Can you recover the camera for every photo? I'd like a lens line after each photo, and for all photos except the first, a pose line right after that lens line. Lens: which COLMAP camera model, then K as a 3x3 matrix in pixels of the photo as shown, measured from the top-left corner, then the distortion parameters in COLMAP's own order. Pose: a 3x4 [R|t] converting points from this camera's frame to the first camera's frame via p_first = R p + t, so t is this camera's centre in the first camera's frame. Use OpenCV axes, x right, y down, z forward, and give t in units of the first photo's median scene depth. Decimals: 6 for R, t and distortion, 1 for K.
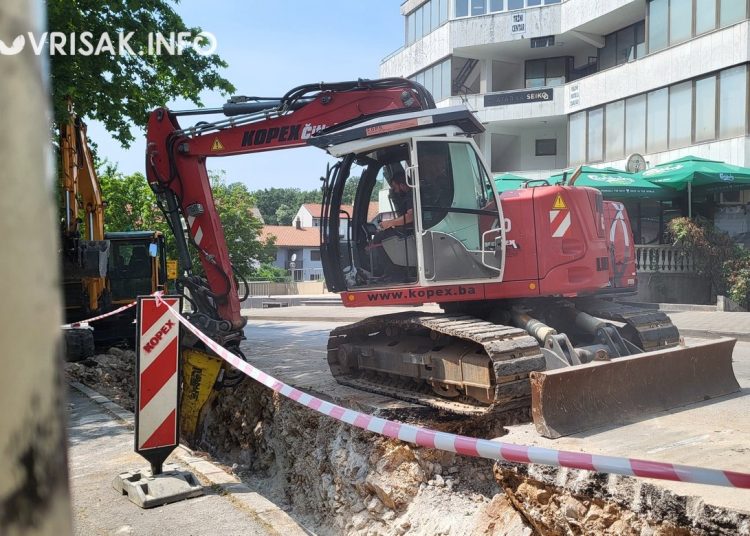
lens RADIAL K [[679.2, 0, 375.9], [0, 679.2, 293.6], [0, 0, 1]] dist [0.044993, -0.001954]
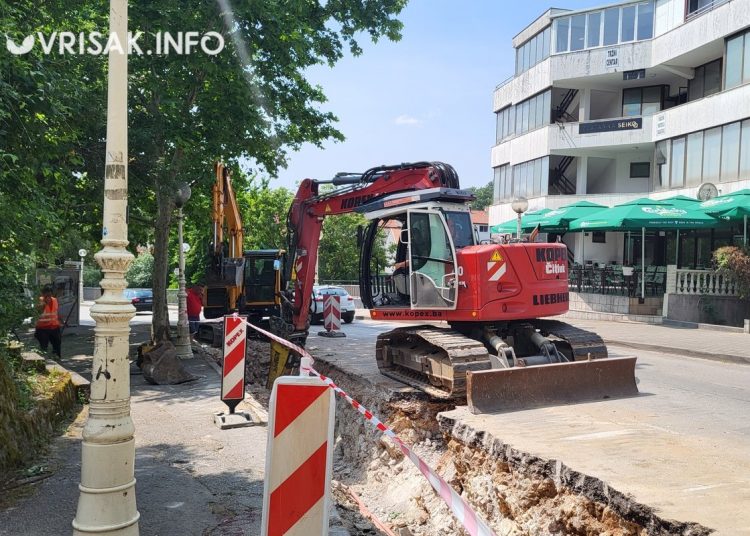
lens RADIAL K [[679.2, 0, 375.9], [0, 679.2, 293.6], [0, 0, 1]] dist [0.044993, -0.001954]
pose [[0.974975, 0.034888, -0.219560, 0.258178], [-0.033756, 0.999390, 0.008908, -0.048460], [0.219737, -0.001274, 0.975558, -0.399263]]
